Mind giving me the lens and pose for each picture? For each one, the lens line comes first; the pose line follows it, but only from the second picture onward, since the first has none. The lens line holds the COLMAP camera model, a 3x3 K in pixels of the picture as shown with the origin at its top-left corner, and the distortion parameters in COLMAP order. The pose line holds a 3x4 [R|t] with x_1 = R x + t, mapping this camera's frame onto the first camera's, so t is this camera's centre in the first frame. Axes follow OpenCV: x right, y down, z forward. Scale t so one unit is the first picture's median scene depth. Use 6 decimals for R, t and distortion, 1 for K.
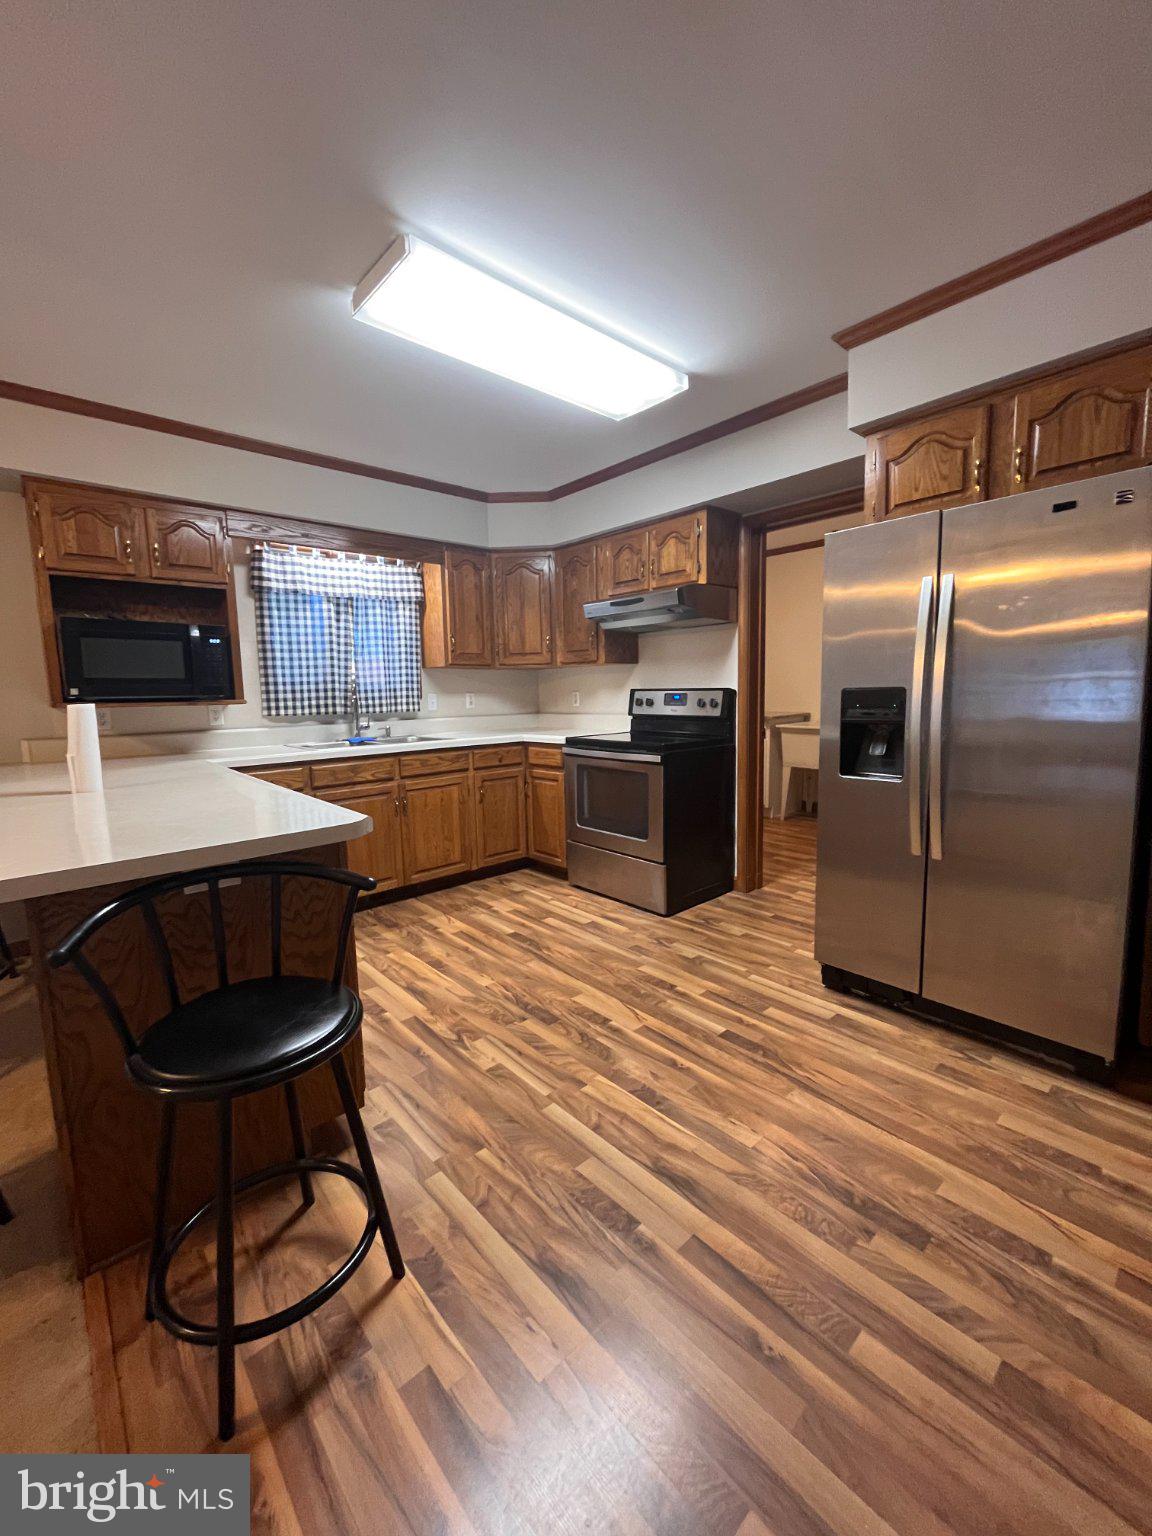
lens RADIAL K [[632.2, 0, 569.7], [0, 632.2, 764.8], [0, 0, 1]] dist [-0.003136, -0.000343]
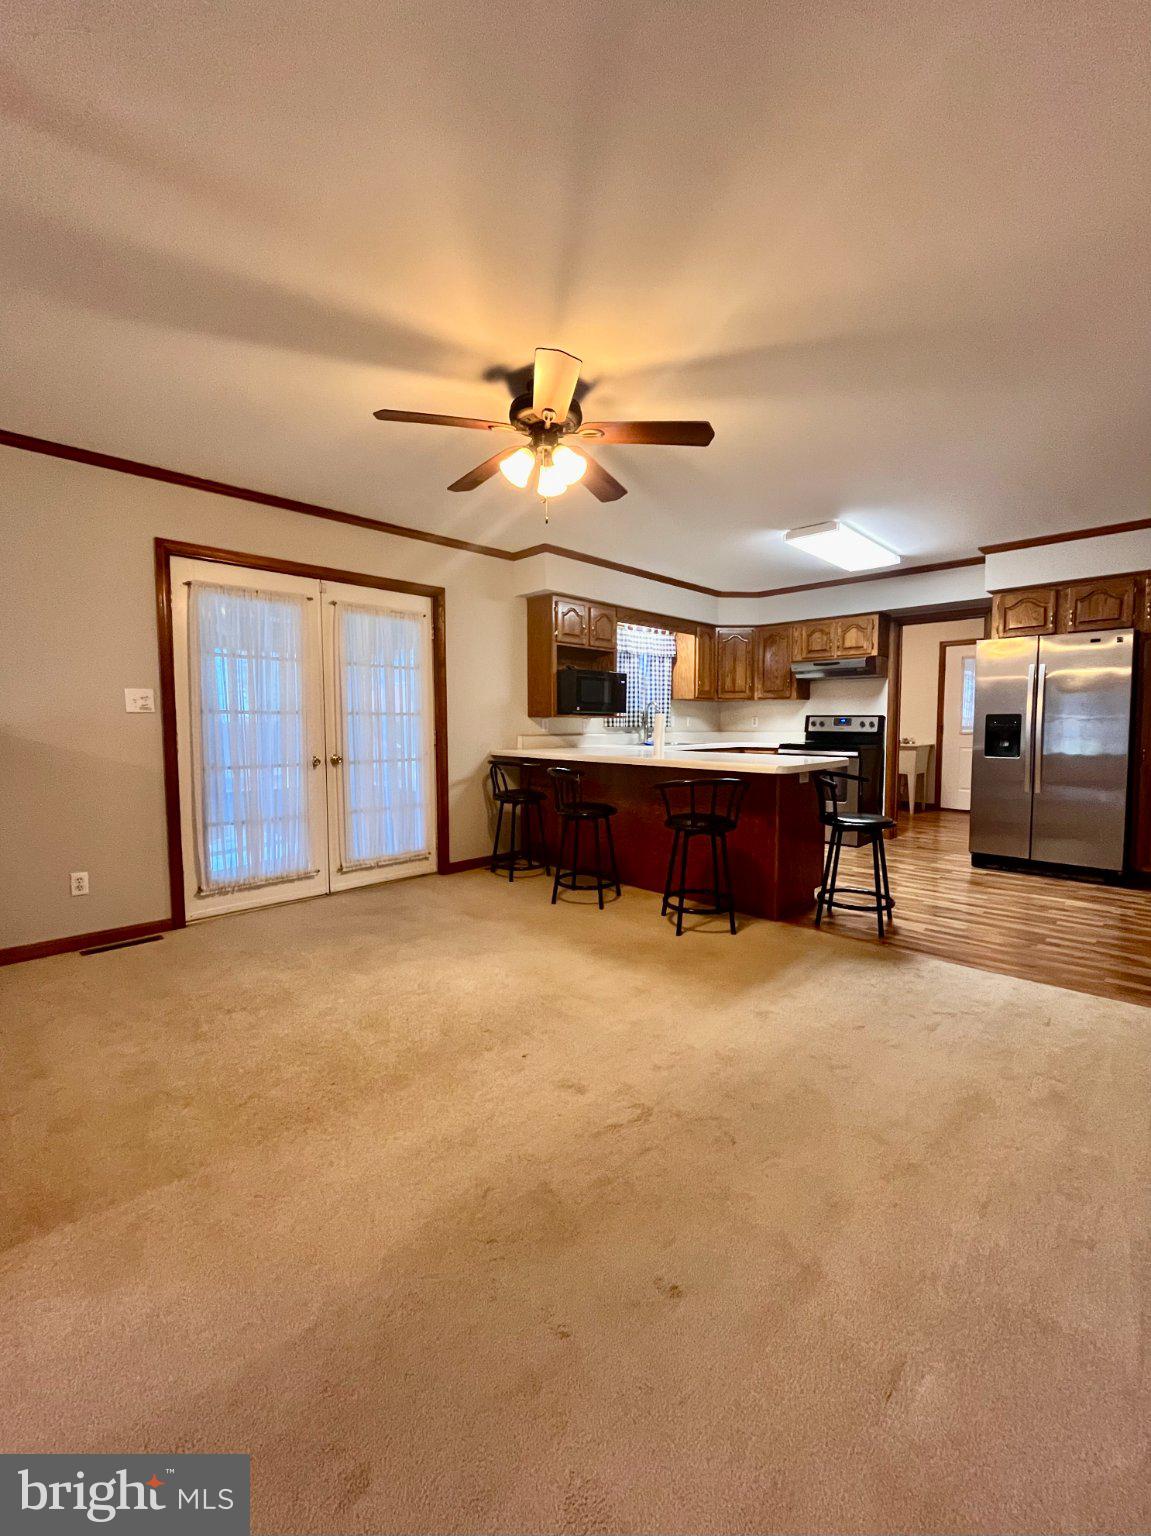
lens RADIAL K [[632.2, 0, 582.1], [0, 632.2, 763.3], [0, 0, 1]] dist [-0.003136, -0.000343]
pose [[0.997715, 0.015911, 0.065669, -0.632925], [-0.012317, 0.998423, -0.054769, 0.104474], [-0.066437, 0.053835, 0.996337, -0.597750]]
